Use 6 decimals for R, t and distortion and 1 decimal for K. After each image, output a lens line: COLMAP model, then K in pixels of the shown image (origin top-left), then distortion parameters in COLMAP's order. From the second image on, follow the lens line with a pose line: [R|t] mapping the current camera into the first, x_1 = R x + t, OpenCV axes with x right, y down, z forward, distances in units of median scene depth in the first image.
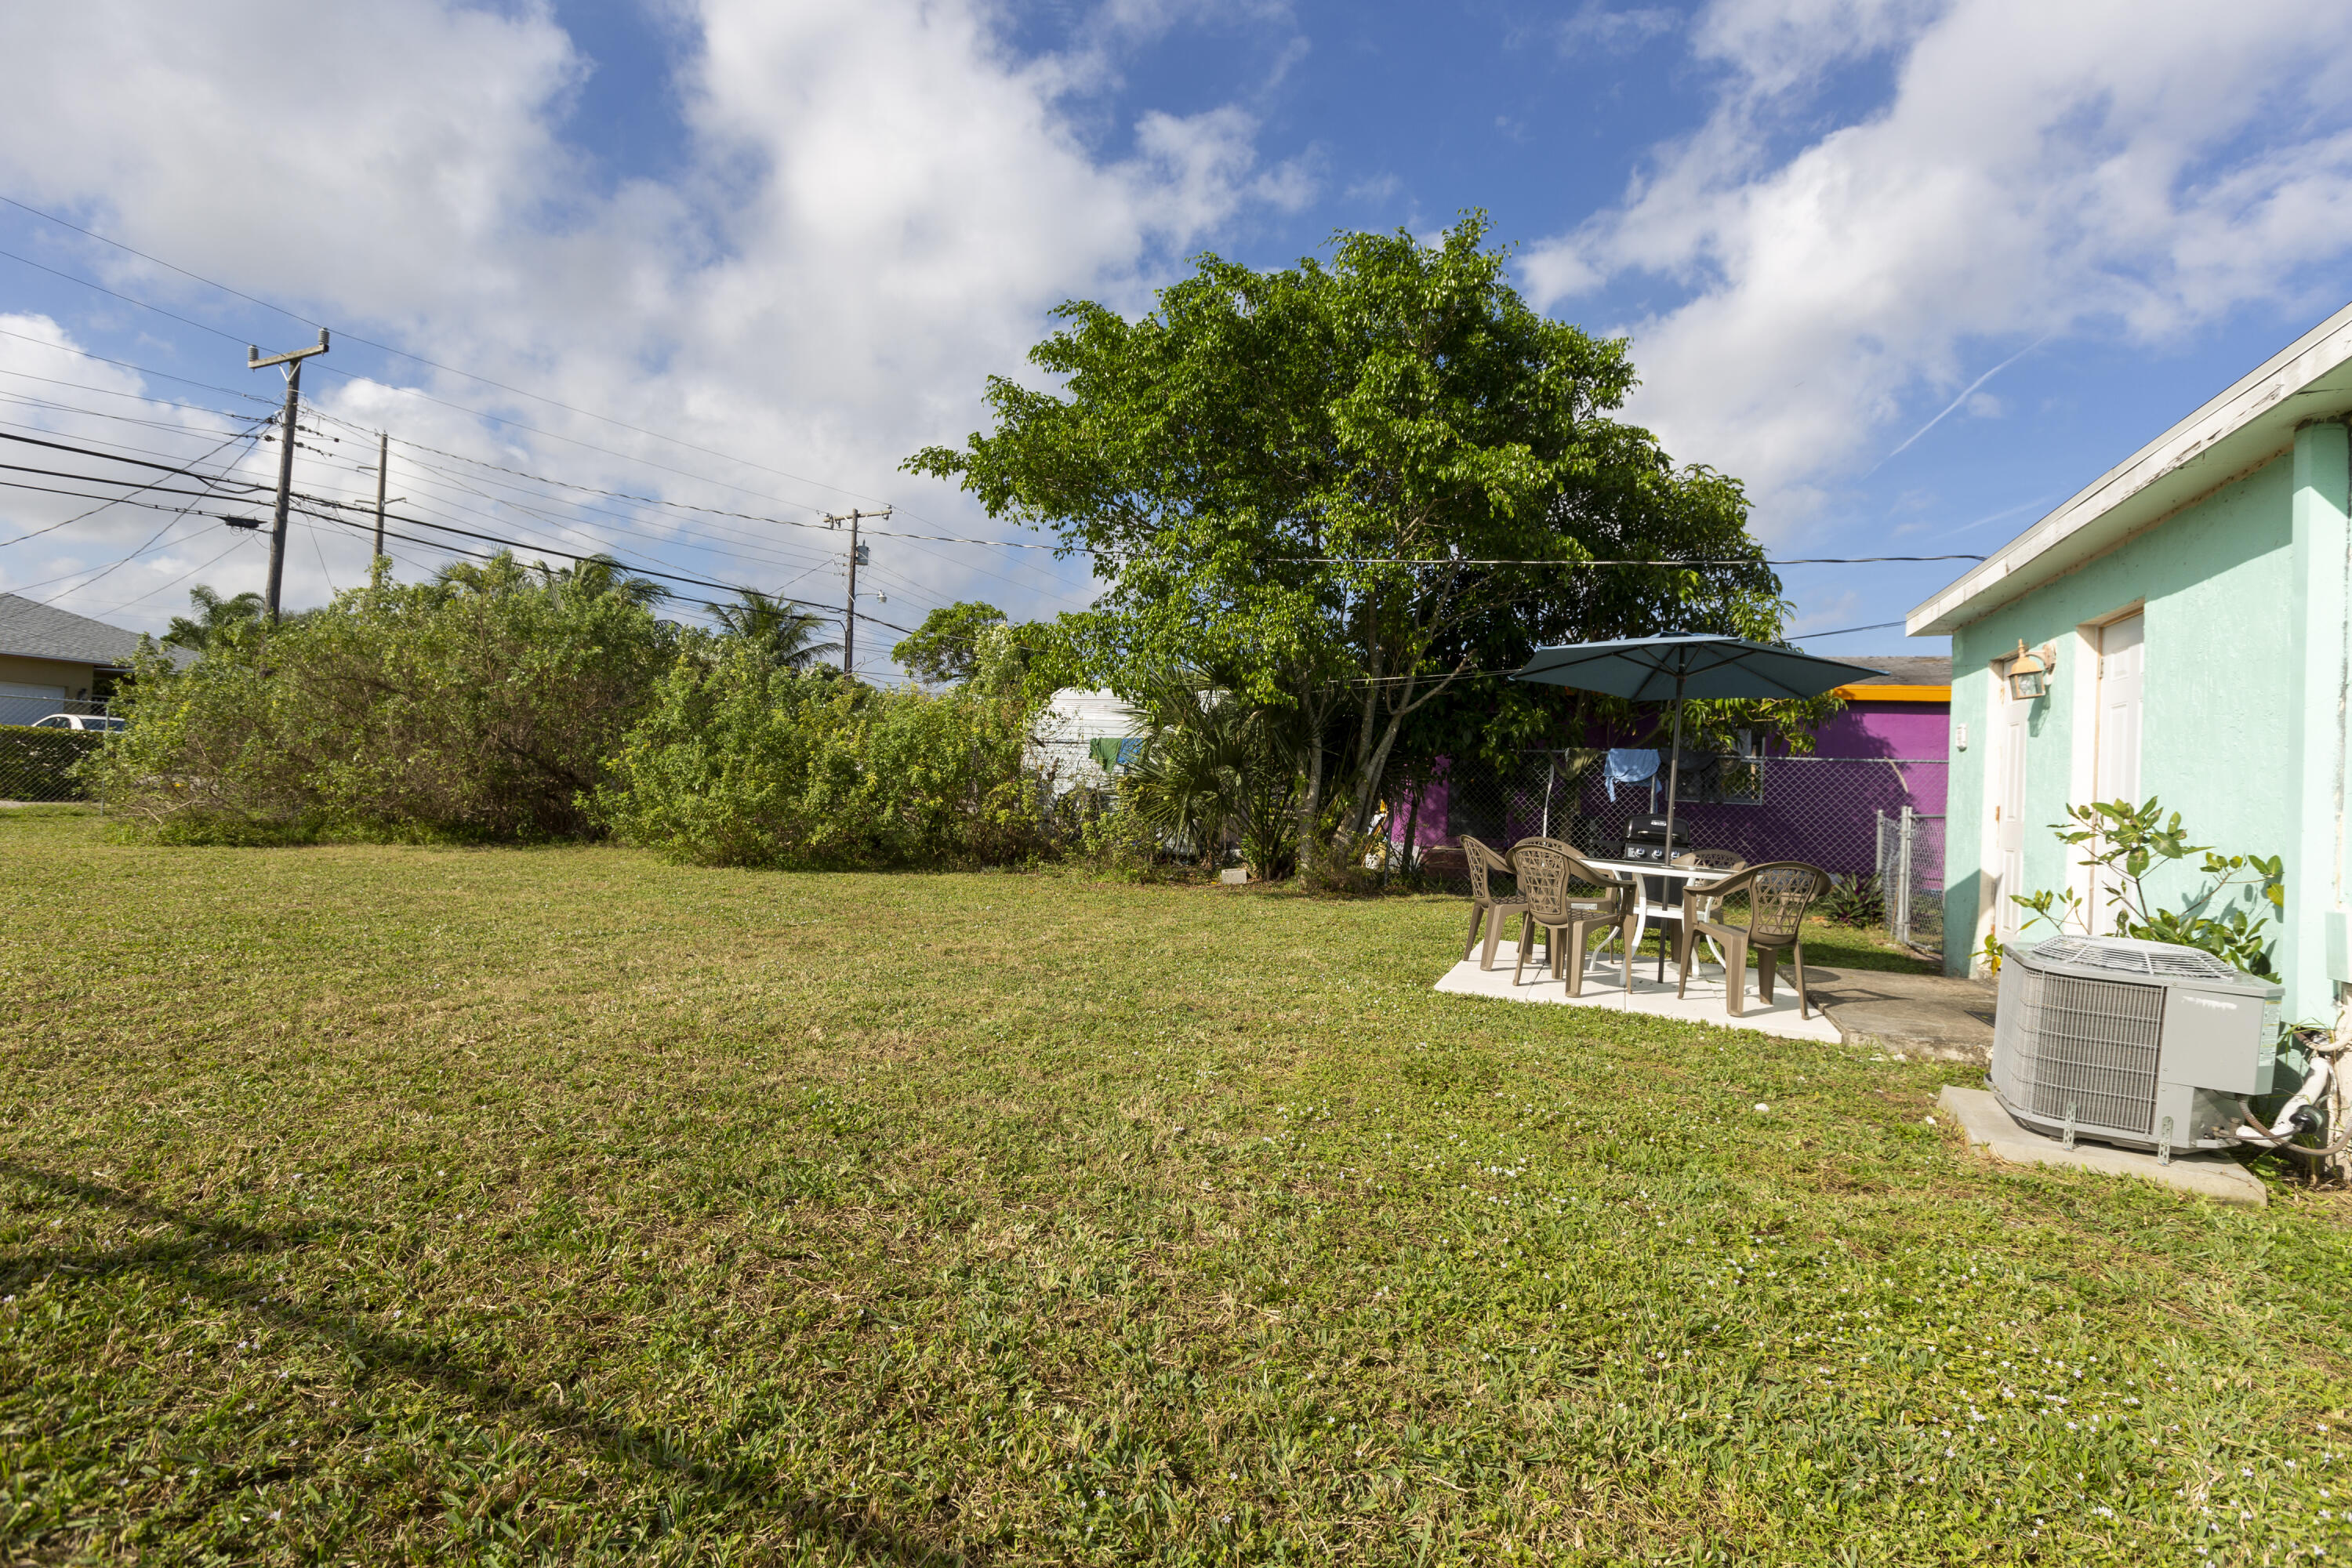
lens RADIAL K [[1155.8, 0, 1176.0], [0, 1155.8, 784.0], [0, 0, 1]] dist [-0.002394, 0.000260]
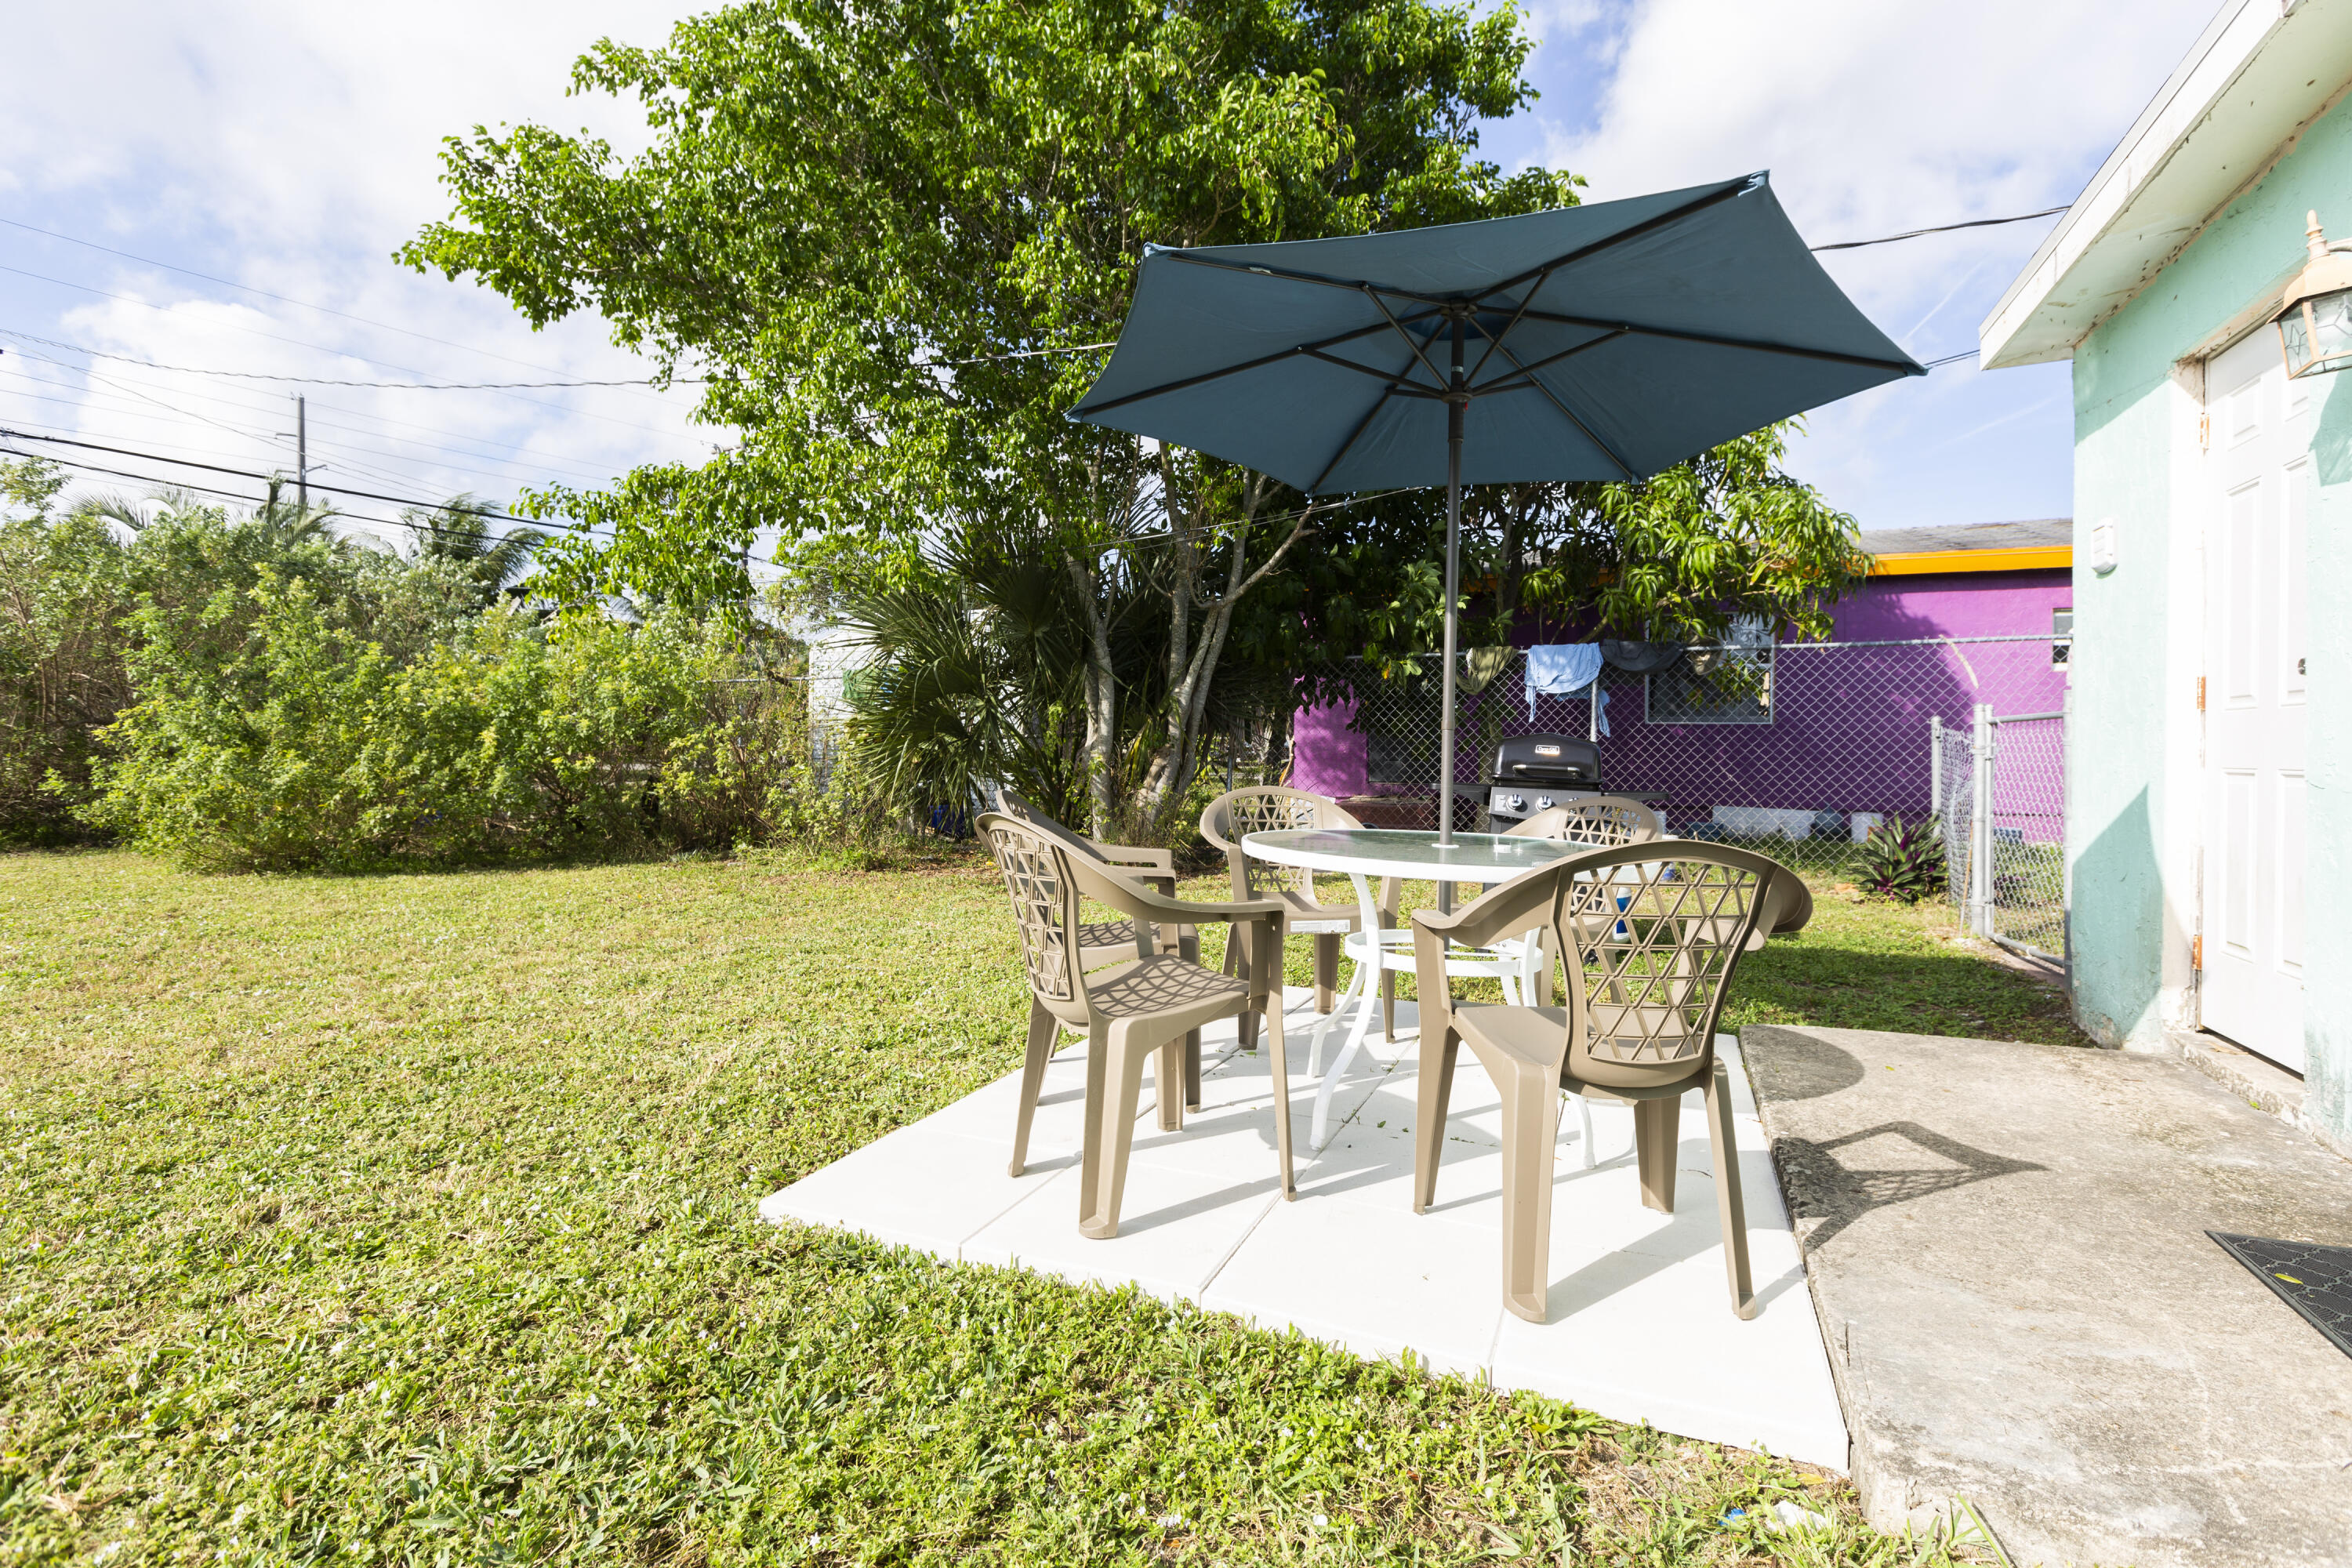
lens RADIAL K [[1155.8, 0, 1176.0], [0, 1155.8, 784.0], [0, 0, 1]] dist [-0.002394, 0.000260]
pose [[0.998258, -0.044203, -0.039083, 0.212058], [0.045849, 0.998054, 0.042273, 0.014766], [0.037138, -0.043991, 0.998341, 0.345021]]
